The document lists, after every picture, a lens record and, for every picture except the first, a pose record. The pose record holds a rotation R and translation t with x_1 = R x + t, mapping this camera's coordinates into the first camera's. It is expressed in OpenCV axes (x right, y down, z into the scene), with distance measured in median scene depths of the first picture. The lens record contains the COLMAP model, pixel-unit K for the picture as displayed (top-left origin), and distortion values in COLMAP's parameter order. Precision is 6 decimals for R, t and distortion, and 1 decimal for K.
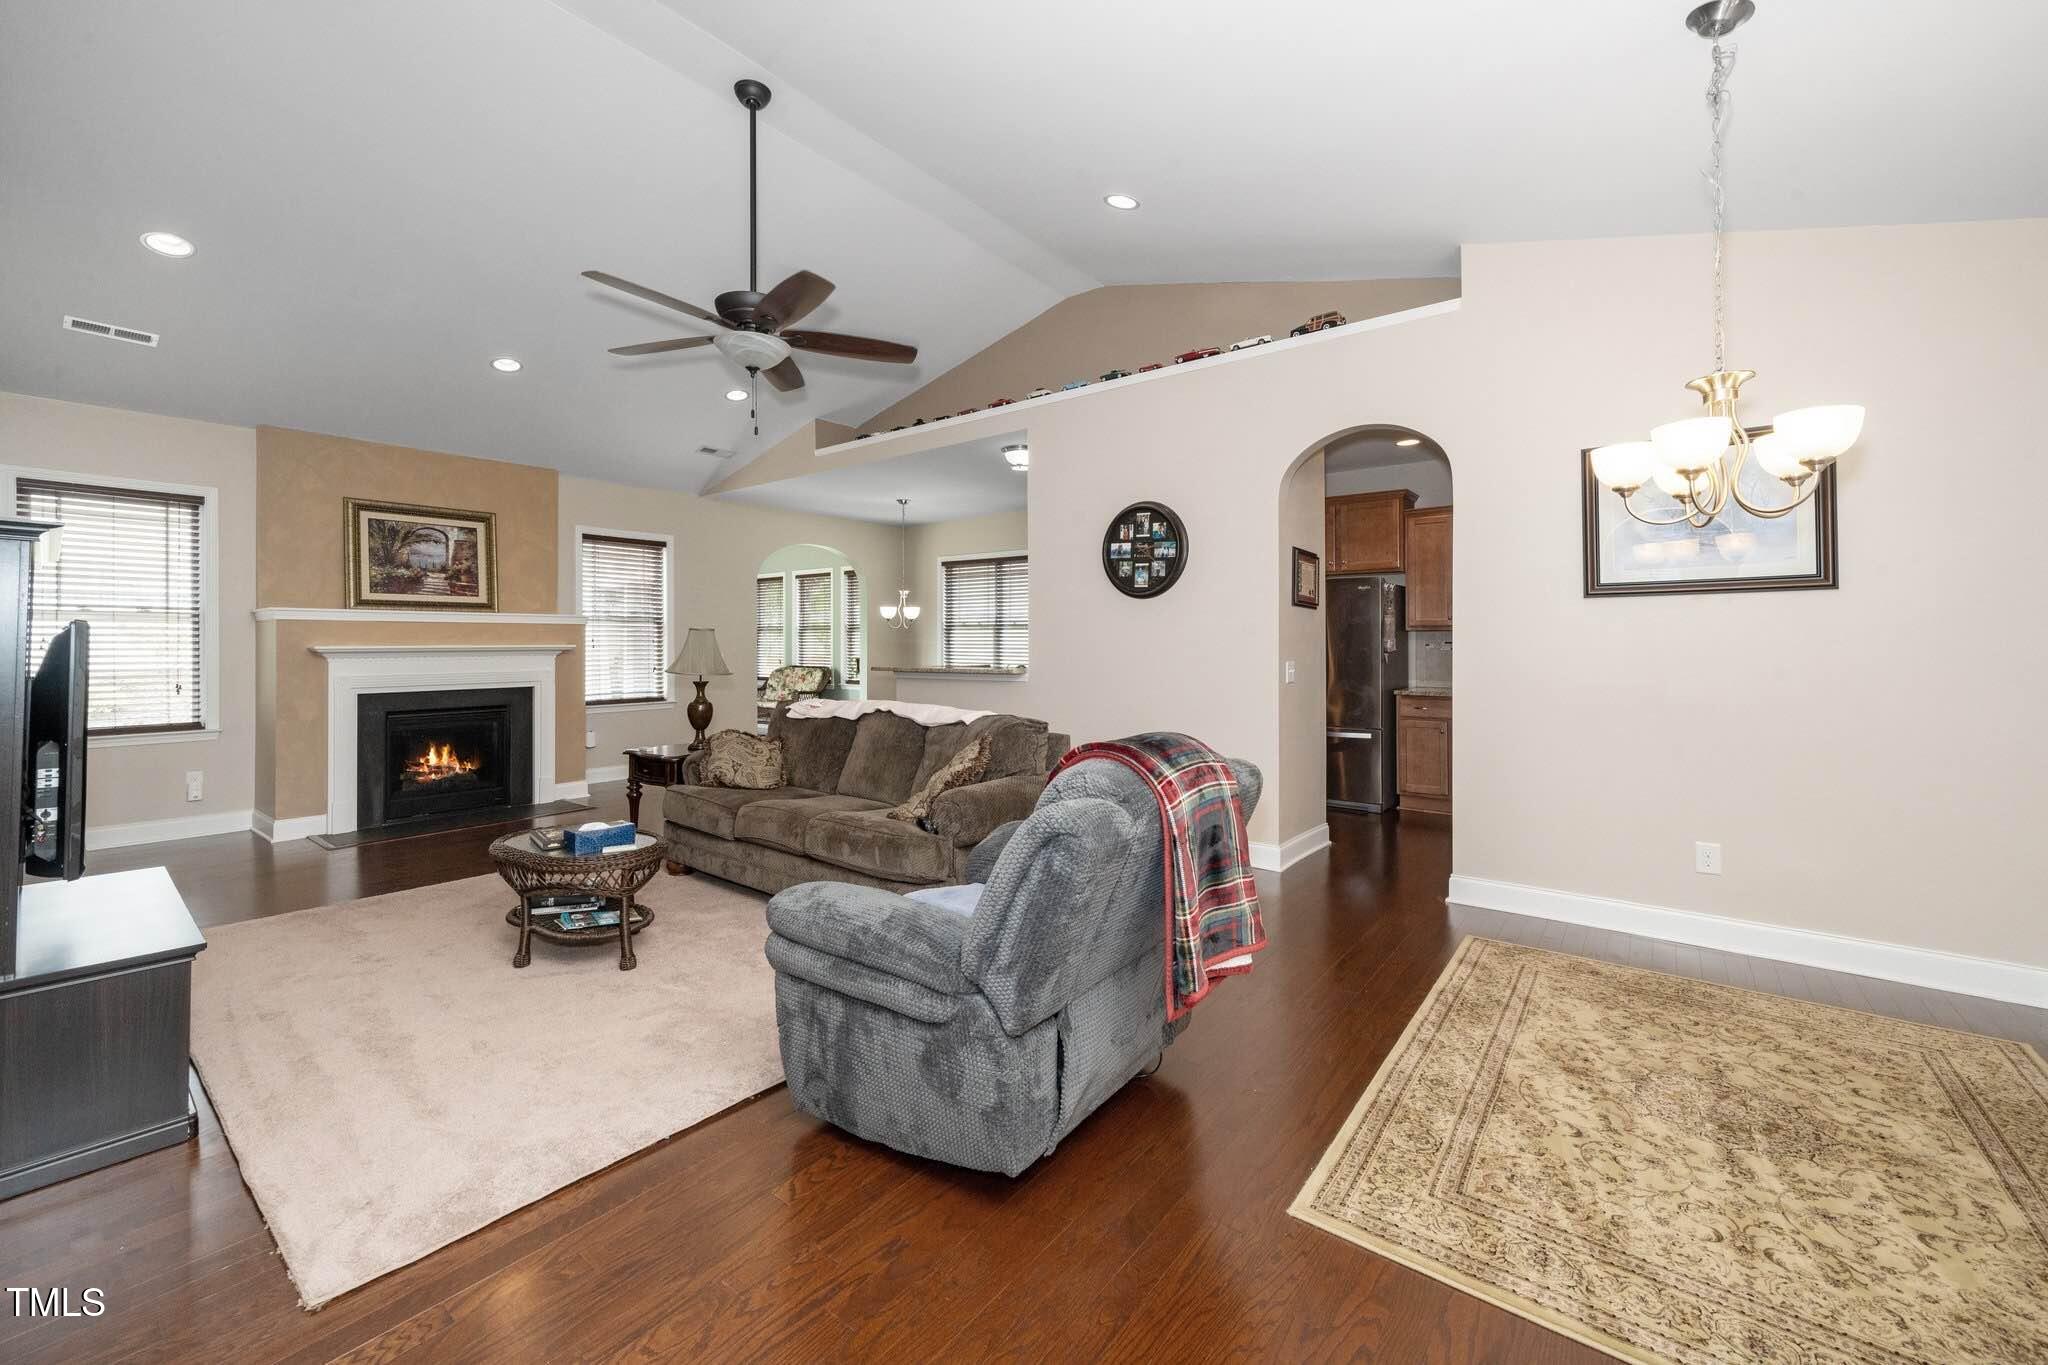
lens RADIAL K [[812.7, 0, 1013.7], [0, 812.7, 628.5], [0, 0, 1]] dist [0.000248, -0.000008]
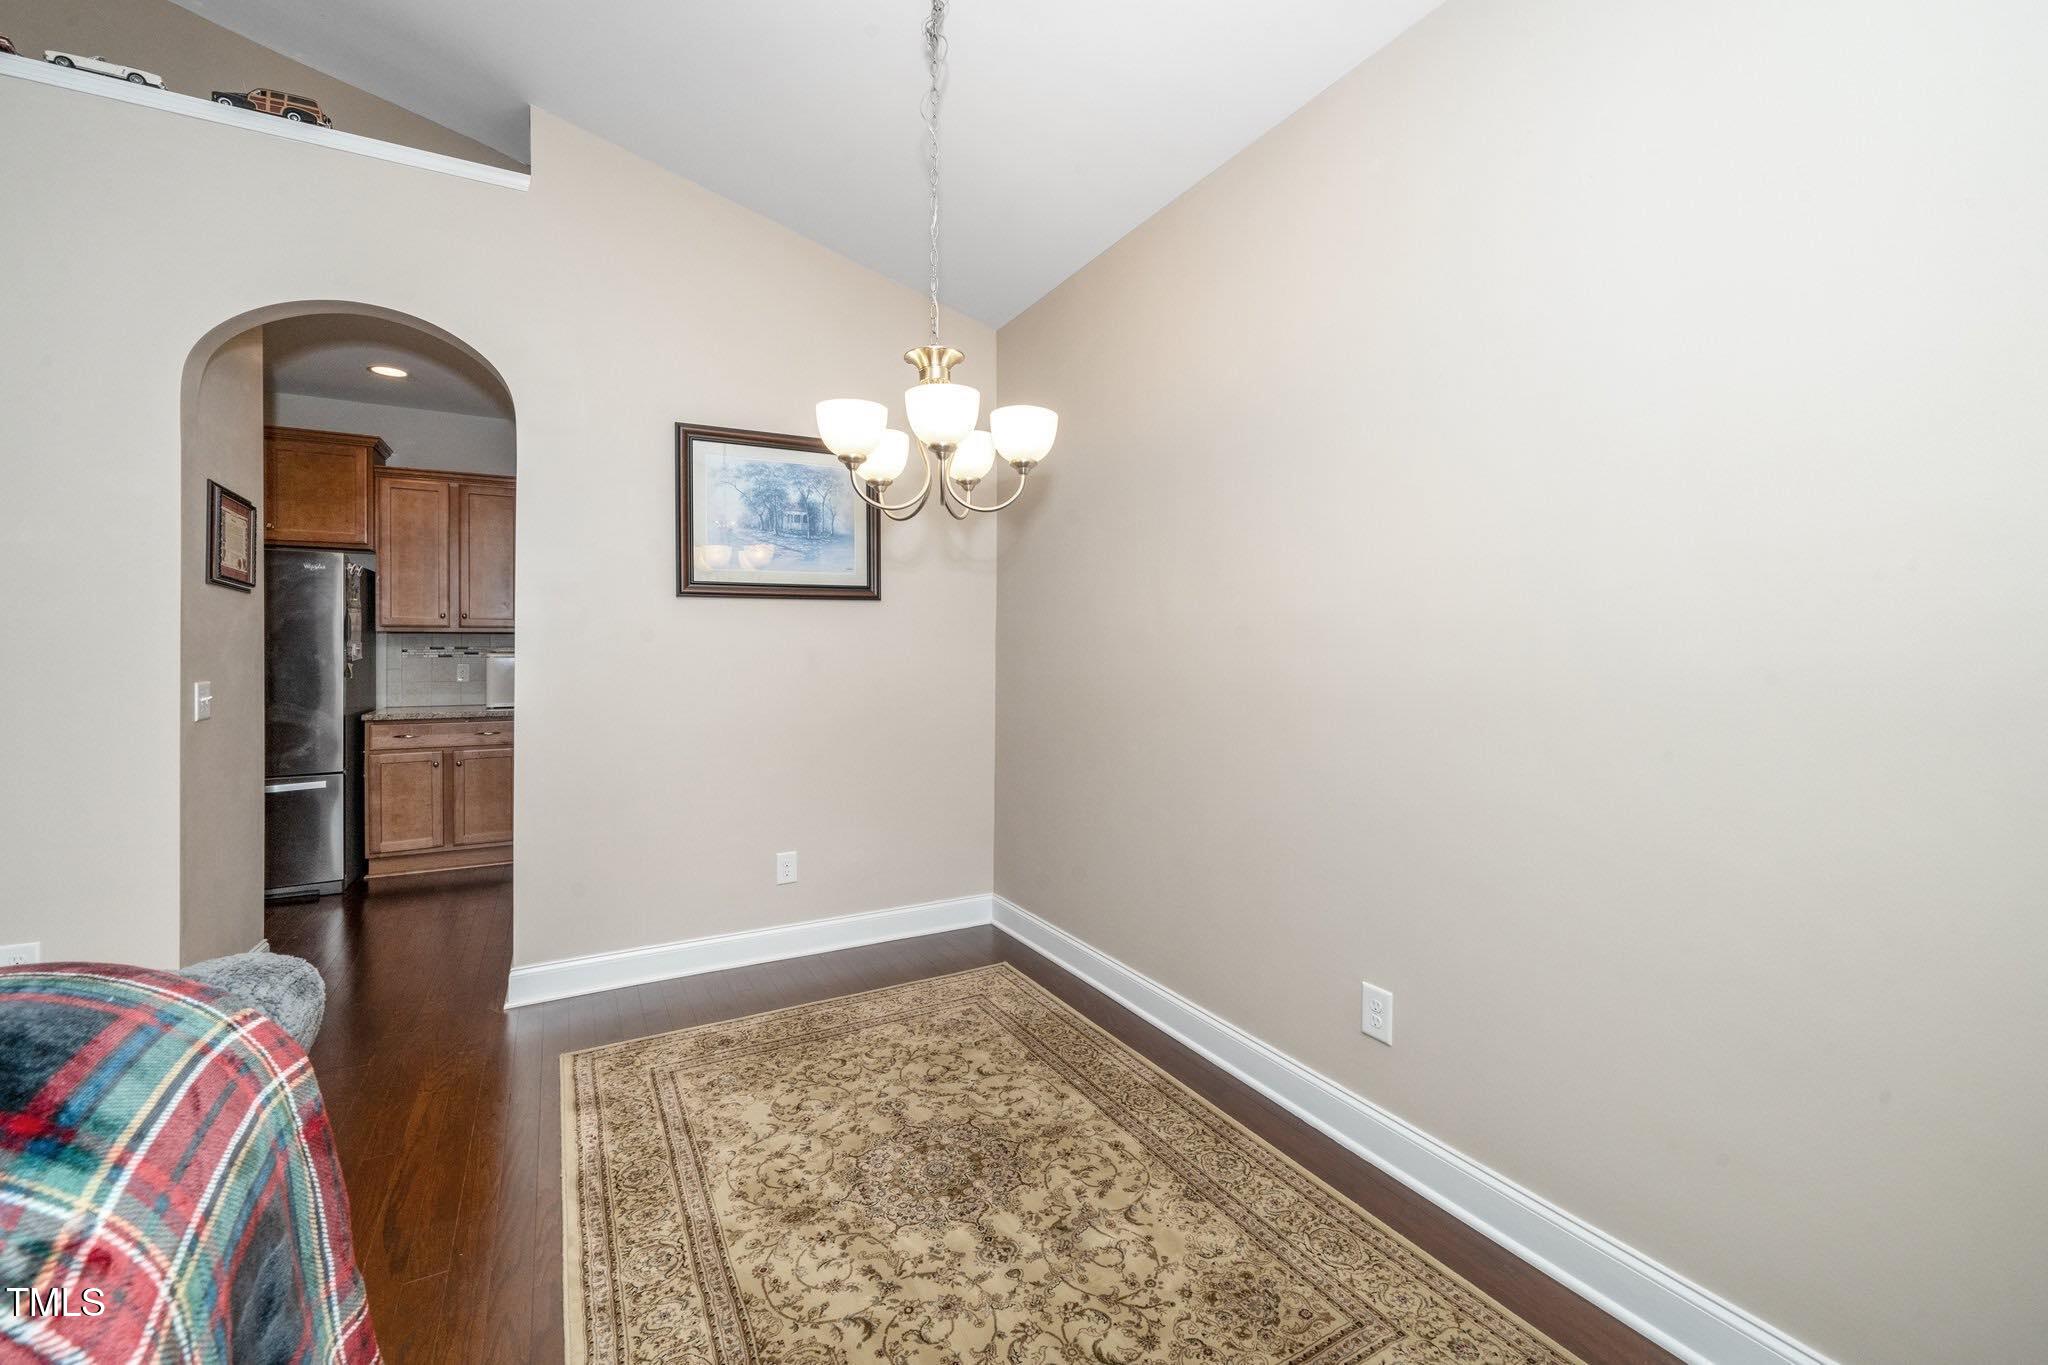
lens RADIAL K [[823.3, 0, 1022.0], [0, 823.3, 652.8], [0, 0, 1]] dist [-0.001101, 0.000196]
pose [[0.383001, -0.004589, 0.923737, 0.055065], [-0.016835, 0.999787, 0.011947, 0.006852], [-0.923595, -0.020127, 0.382842, 0.459123]]
